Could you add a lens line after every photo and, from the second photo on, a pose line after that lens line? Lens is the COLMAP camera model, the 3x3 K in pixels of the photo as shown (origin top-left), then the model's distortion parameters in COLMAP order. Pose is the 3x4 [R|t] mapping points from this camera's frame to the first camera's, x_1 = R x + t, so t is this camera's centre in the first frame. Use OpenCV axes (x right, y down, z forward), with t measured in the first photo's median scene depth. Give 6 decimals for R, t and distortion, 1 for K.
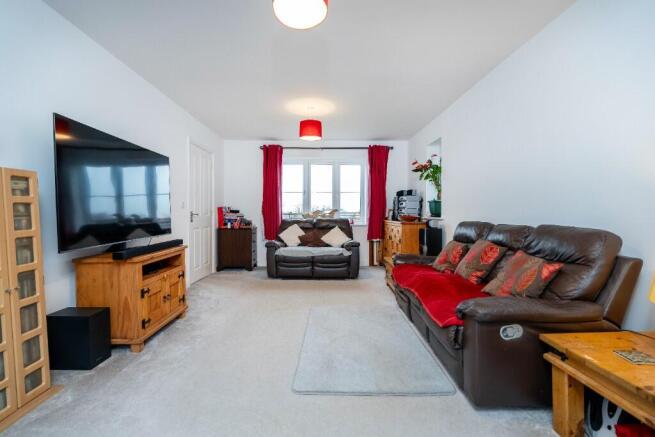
lens RADIAL K [[298.2, 0, 327.1], [0, 298.2, 219.7], [0, 0, 1]] dist [0.000648, 0.000029]
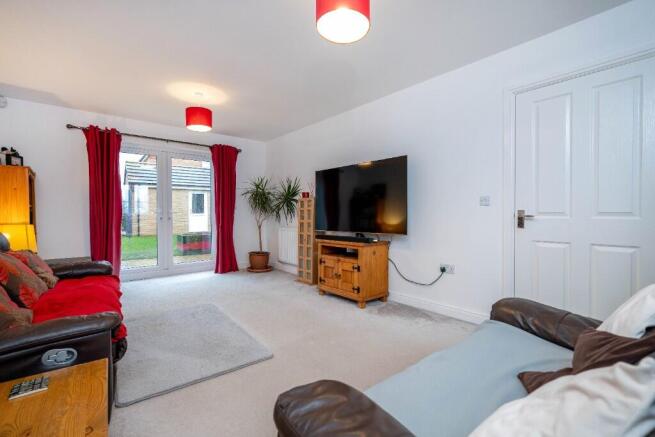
lens RADIAL K [[298.2, 0, 328.1], [0, 298.2, 214.3], [0, 0, 1]] dist [0.000648, 0.000029]
pose [[-0.801070, 0.008325, -0.598513, 0.339863], [-0.019189, 0.999032, 0.039580, -0.081678], [0.598263, 0.043191, -0.800135, 2.283376]]
